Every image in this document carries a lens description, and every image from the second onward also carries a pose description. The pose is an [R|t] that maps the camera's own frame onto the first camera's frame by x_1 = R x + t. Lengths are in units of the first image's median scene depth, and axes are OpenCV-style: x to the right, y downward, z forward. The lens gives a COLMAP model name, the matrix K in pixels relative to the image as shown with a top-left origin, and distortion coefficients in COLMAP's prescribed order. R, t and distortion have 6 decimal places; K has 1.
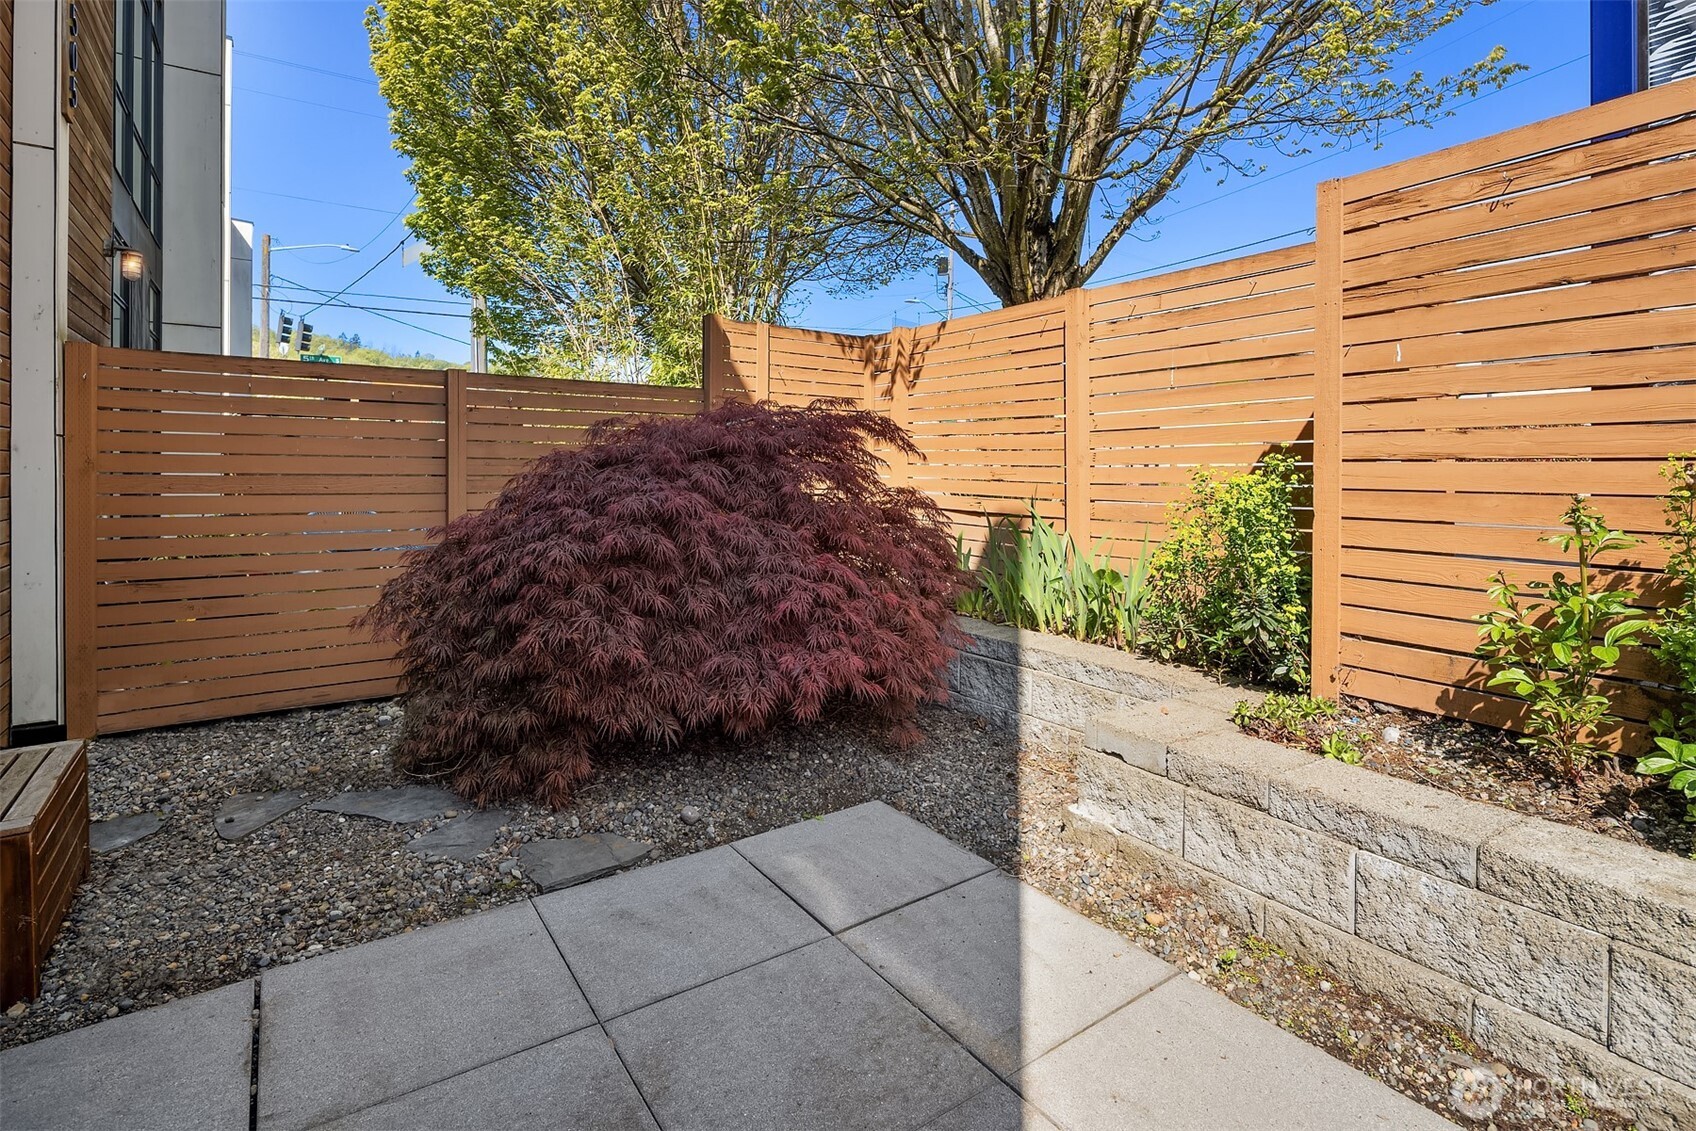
lens RADIAL K [[817.8, 0, 846.4], [0, 817.8, 465.3], [0, 0, 1]] dist [0.000593, -0.001083]
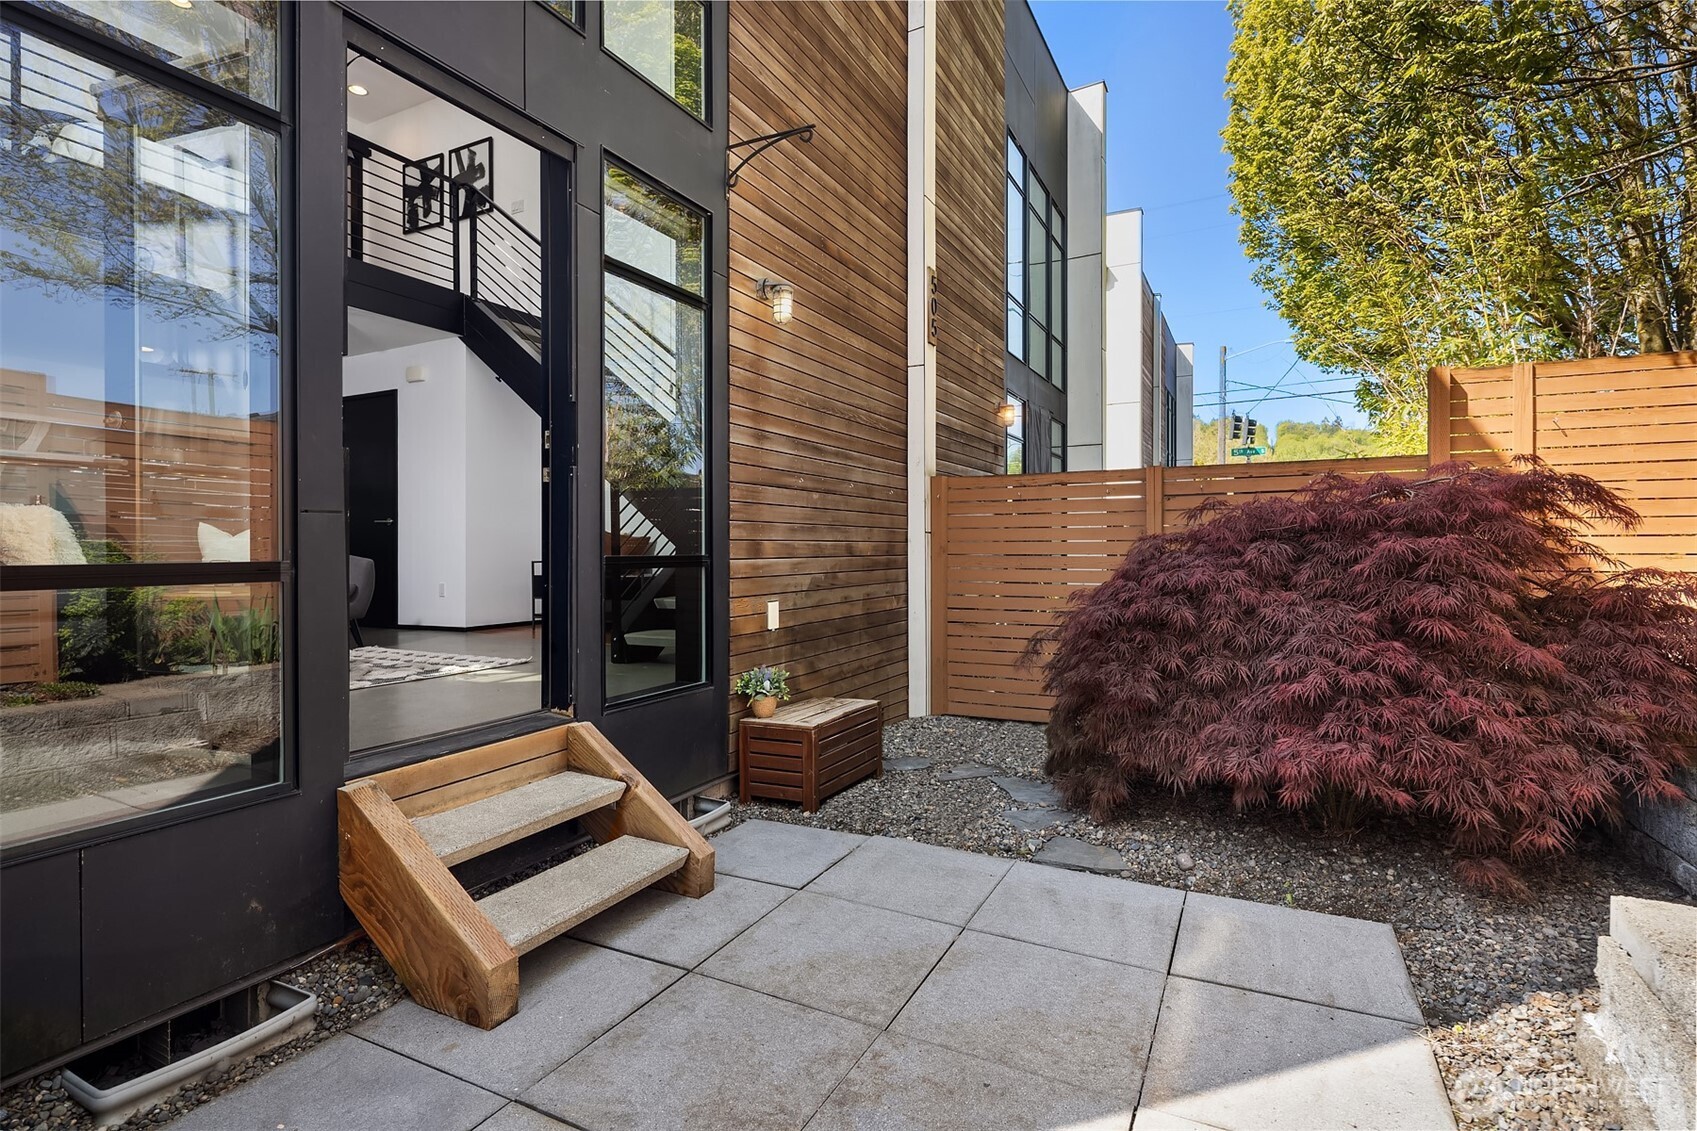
lens RADIAL K [[818.7, 0, 855.9], [0, 818.7, 536.6], [0, 0, 1]] dist [0.002684, -0.000012]
pose [[0.465672, -0.024592, -0.884616, 0.622312], [0.013700, 0.999694, -0.020580, 0.007090], [0.884851, -0.002536, 0.465866, 0.101269]]
